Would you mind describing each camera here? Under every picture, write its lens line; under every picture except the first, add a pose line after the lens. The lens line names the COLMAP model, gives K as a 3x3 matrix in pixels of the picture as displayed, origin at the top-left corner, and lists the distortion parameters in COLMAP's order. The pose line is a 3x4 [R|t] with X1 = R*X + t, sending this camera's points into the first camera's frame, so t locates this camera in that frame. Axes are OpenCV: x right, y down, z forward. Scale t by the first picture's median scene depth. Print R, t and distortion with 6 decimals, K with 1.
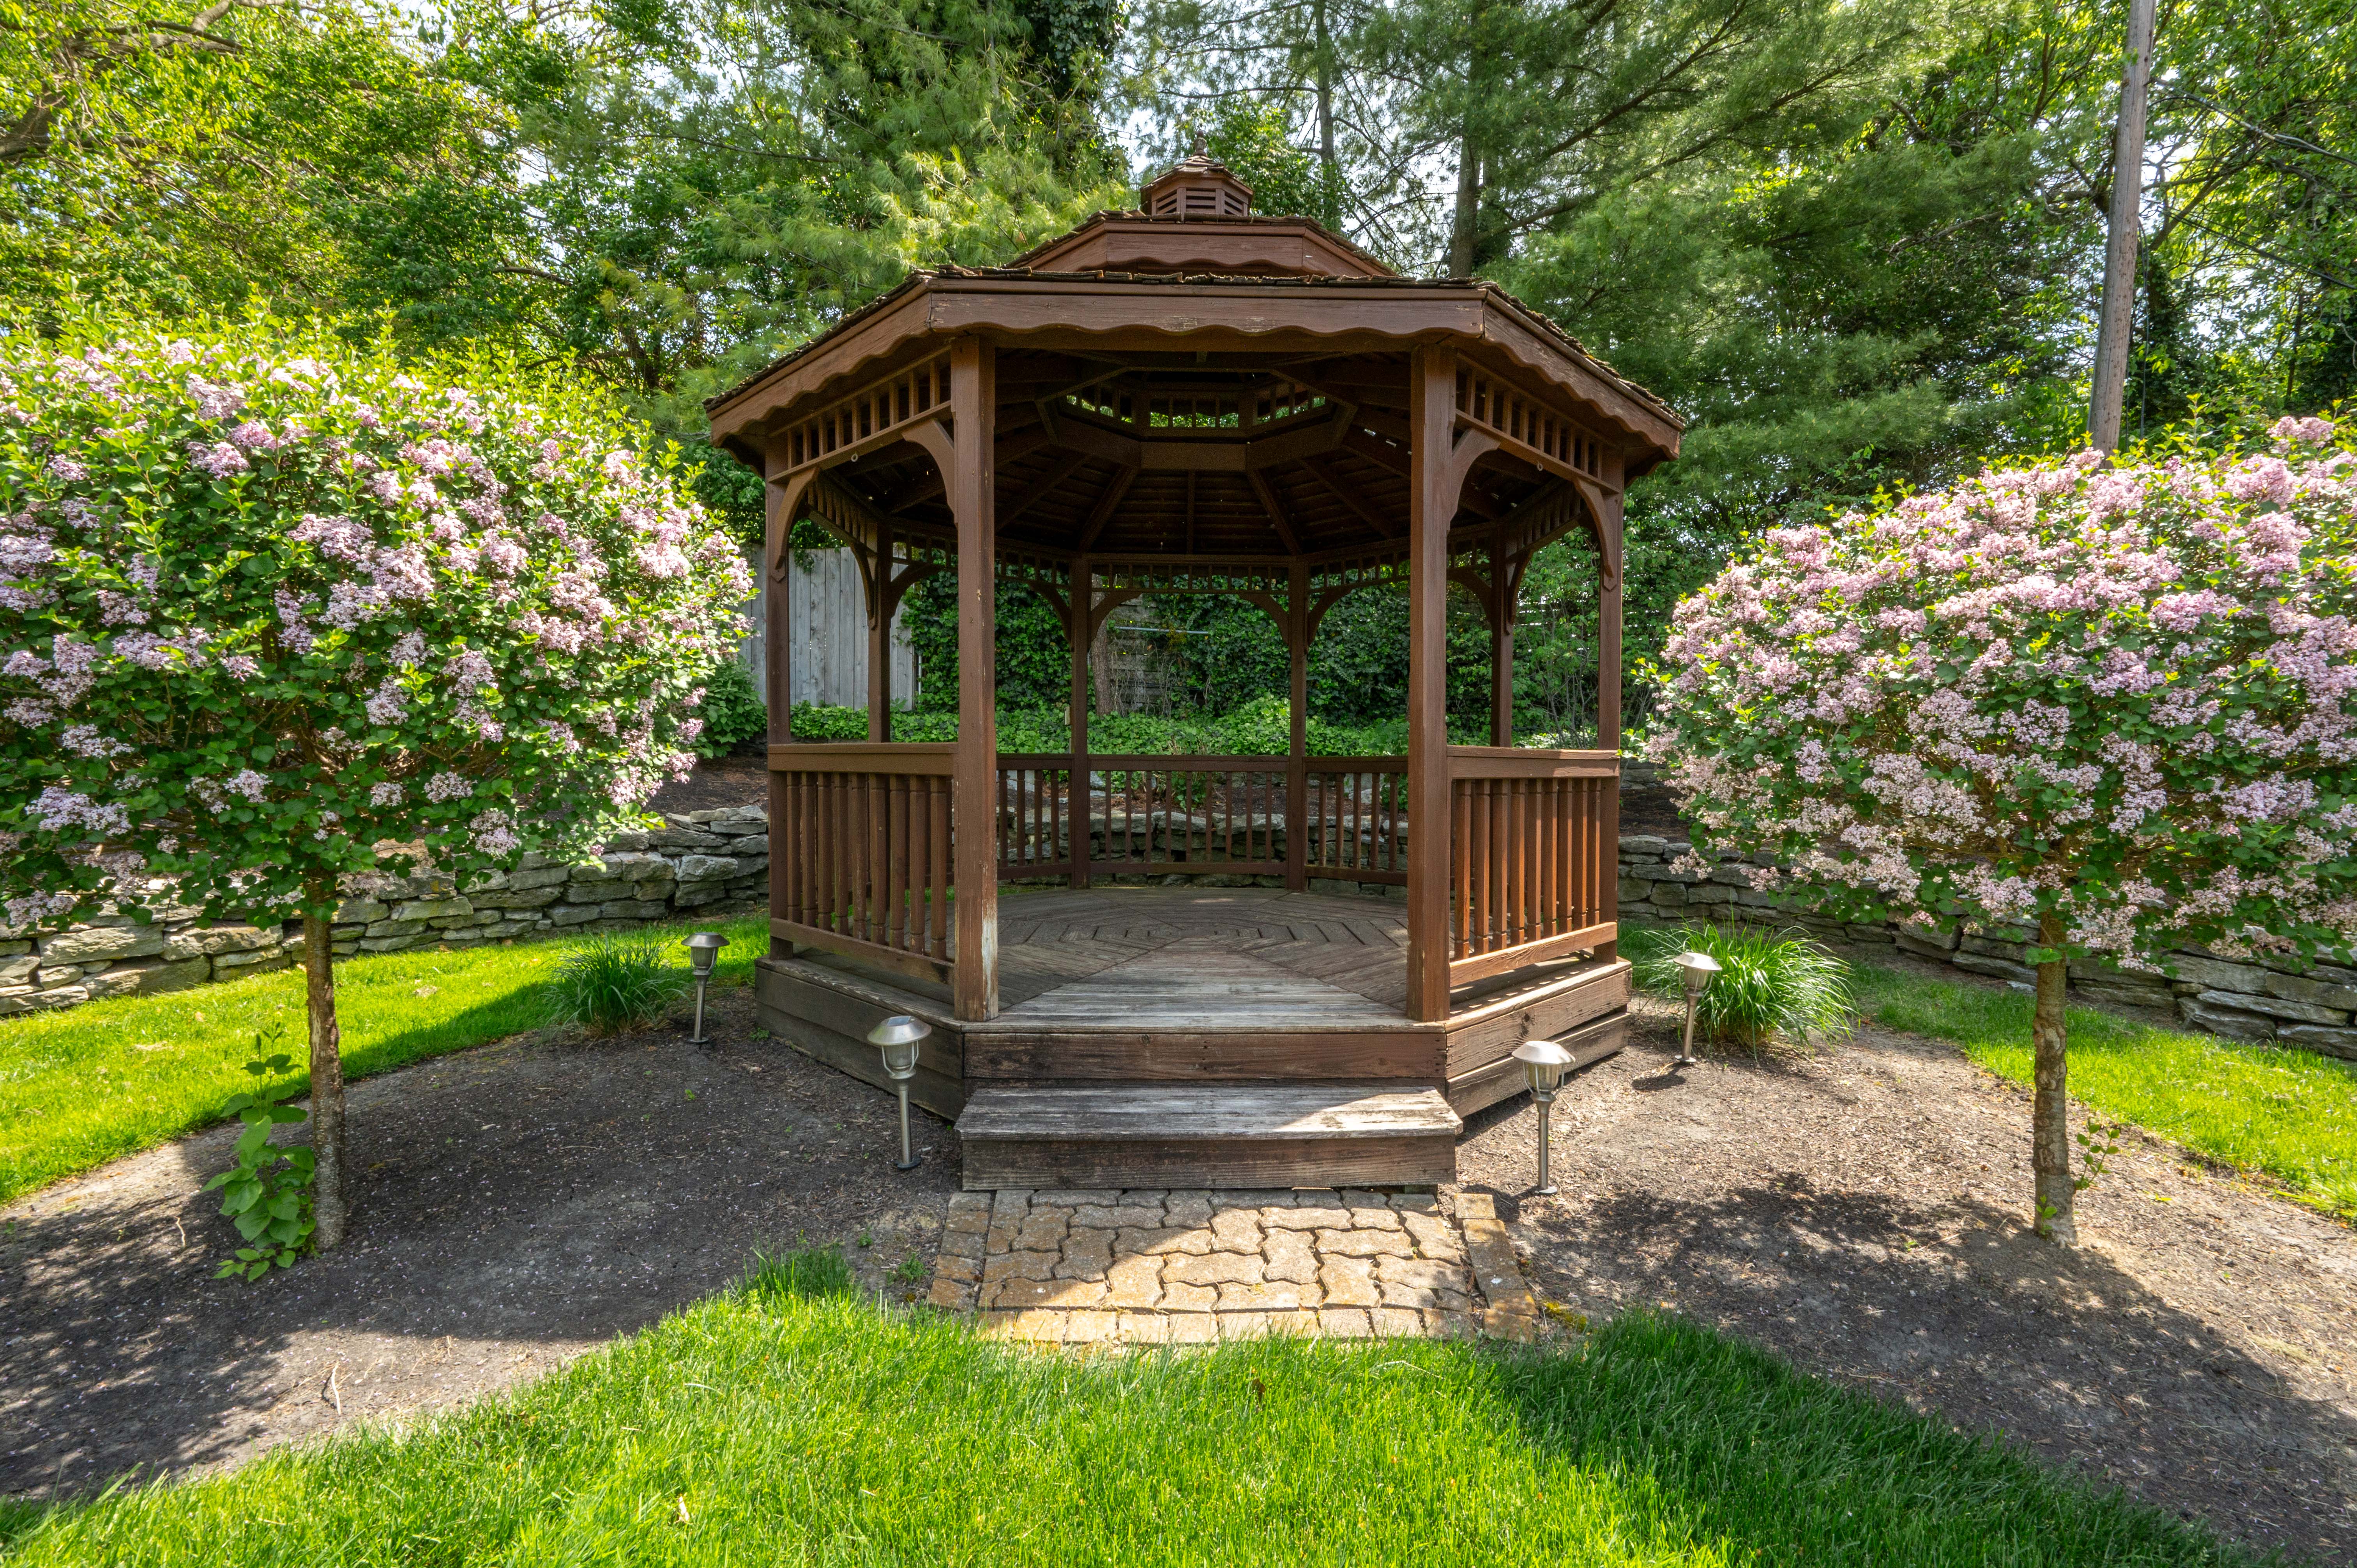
lens RADIAL K [[1029.7, 0, 1178.5], [0, 1029.7, 784.0], [0, 0, 1]] dist [-0.001071, 0.000535]
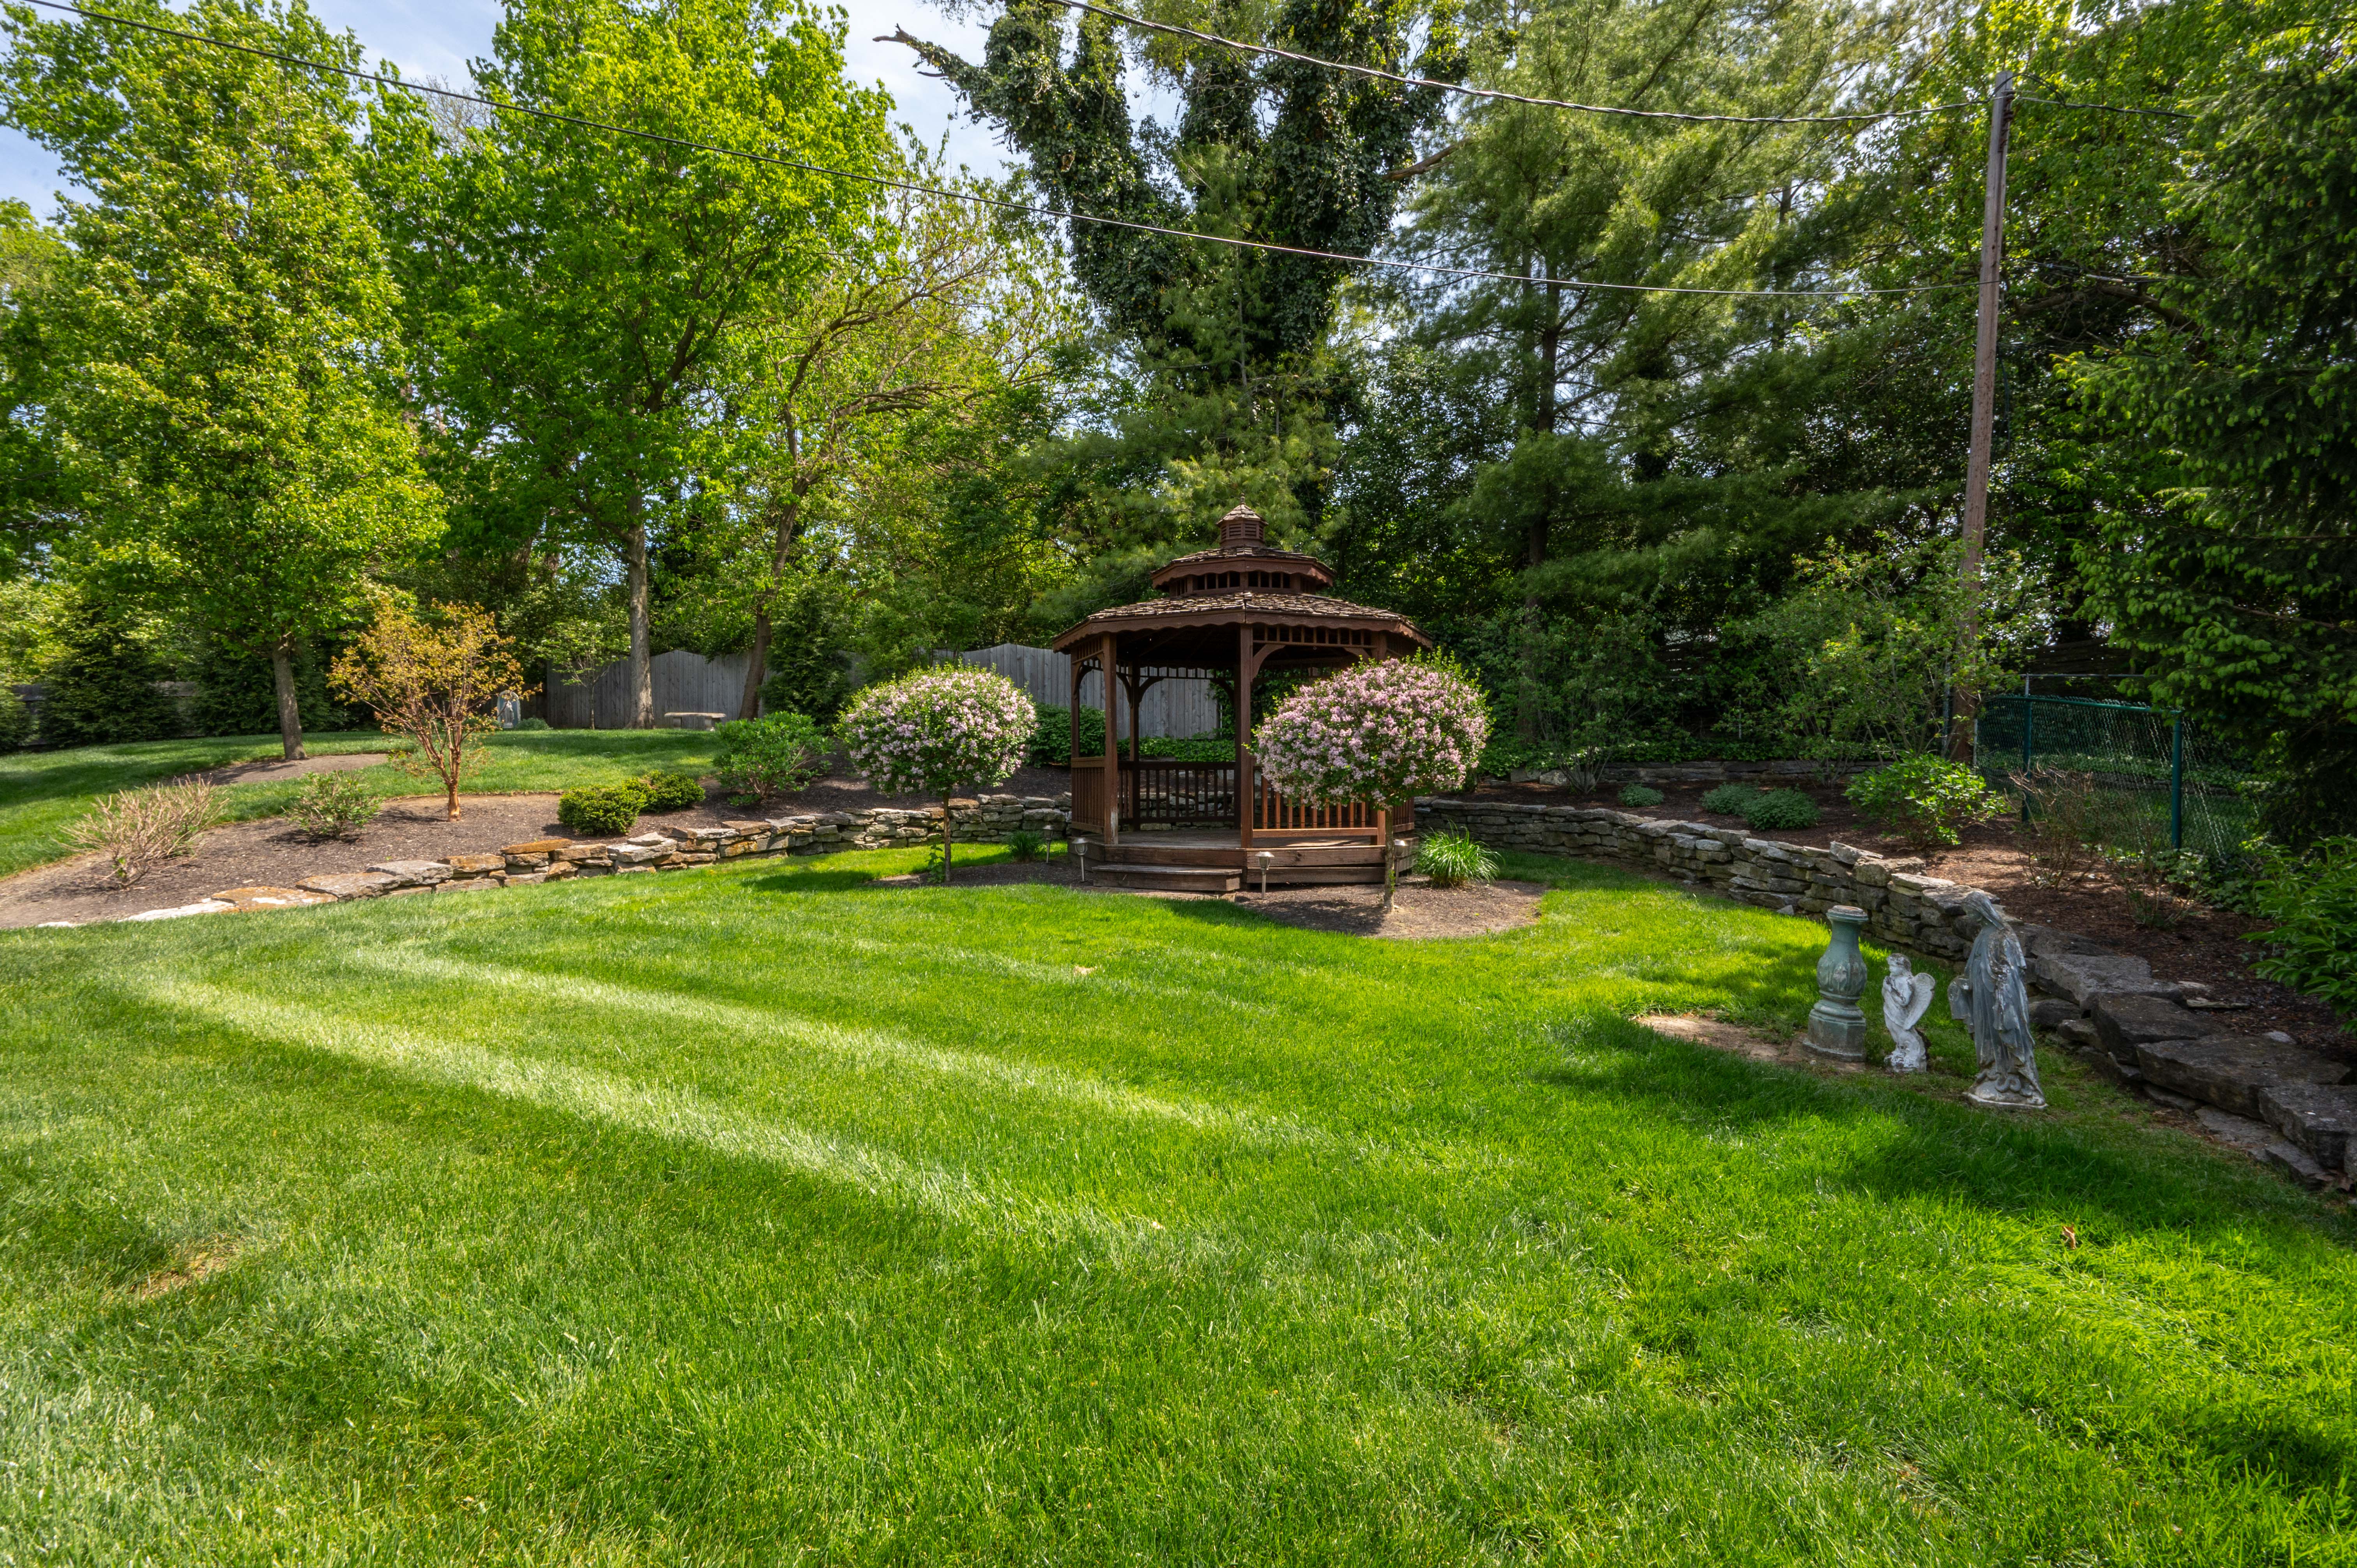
lens RADIAL K [[1029.7, 0, 1178.5], [0, 1029.7, 784.0], [0, 0, 1]] dist [-0.001071, 0.000535]
pose [[0.902908, -0.004207, -0.429814, 2.256861], [-0.002018, 0.999900, -0.014027, 0.147670], [0.429830, 0.013532, 0.902809, -2.951046]]
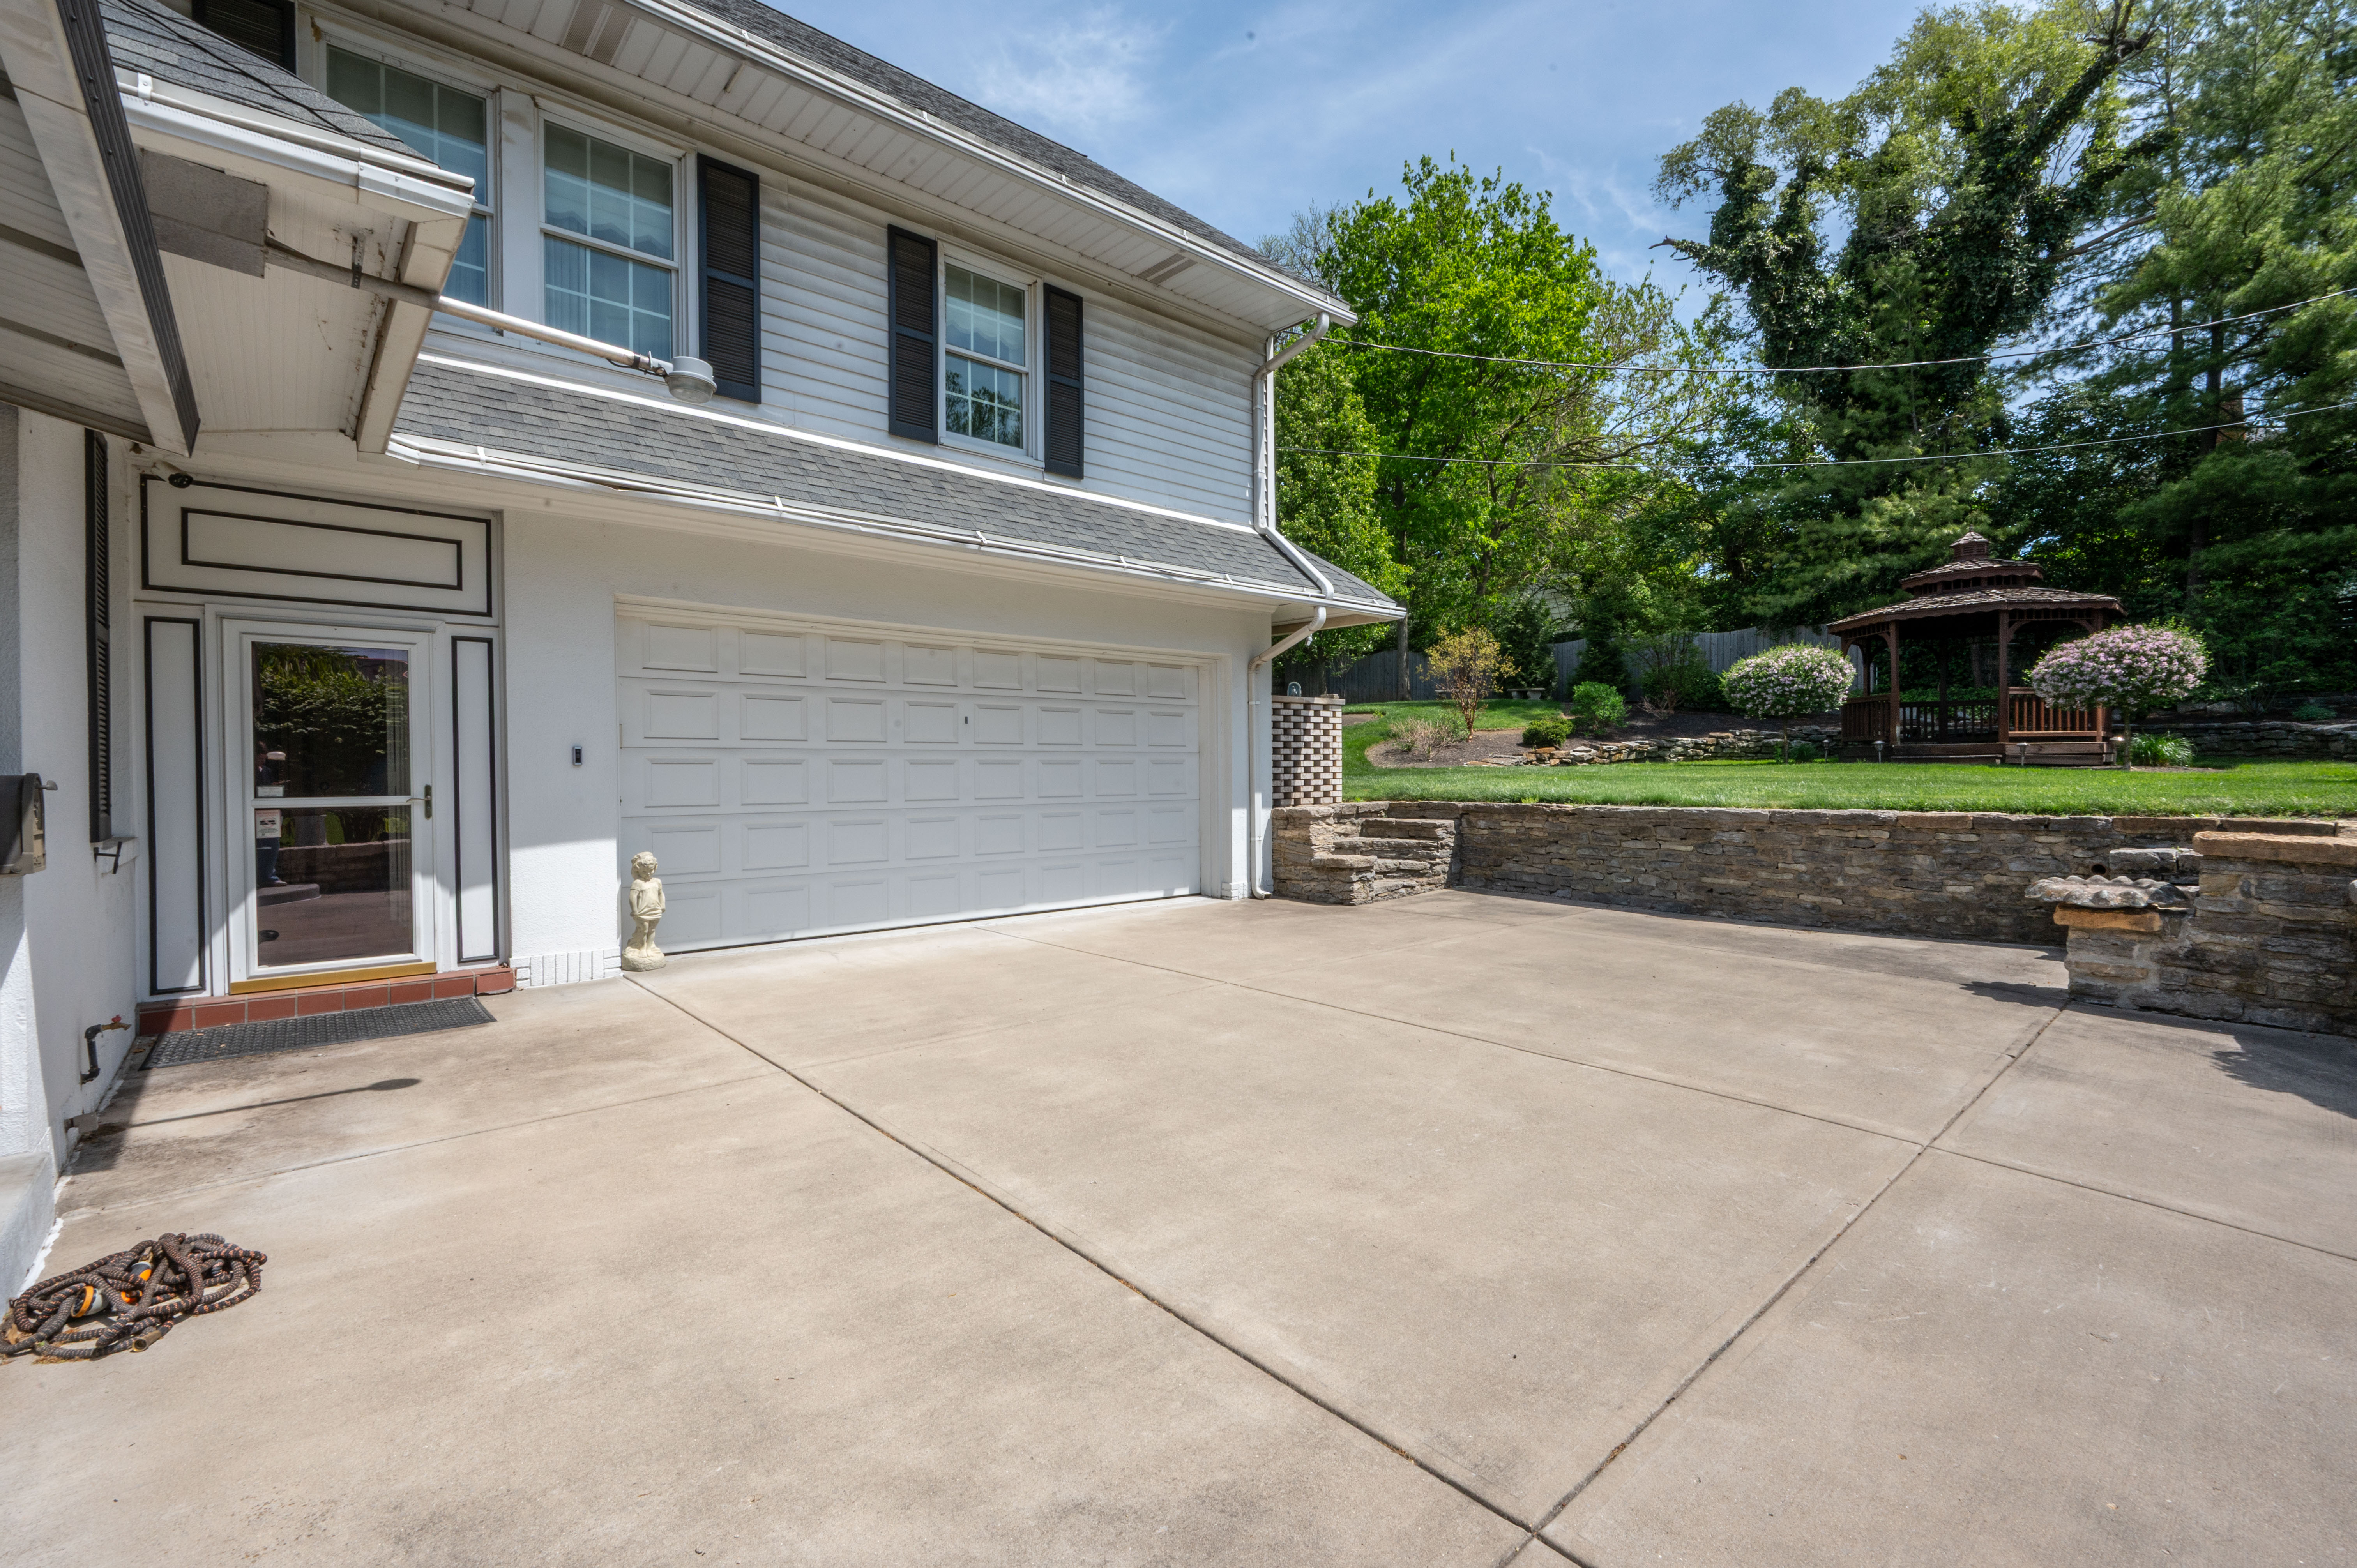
lens RADIAL K [[1029.7, 0, 1178.5], [0, 1029.7, 784.0], [0, 0, 1]] dist [-0.001071, 0.000535]
pose [[0.671383, -0.003335, -0.741103, 2.109076], [-0.000103, 0.999989, -0.004594, 0.759984], [0.741111, 0.003160, 0.671375, -8.919005]]
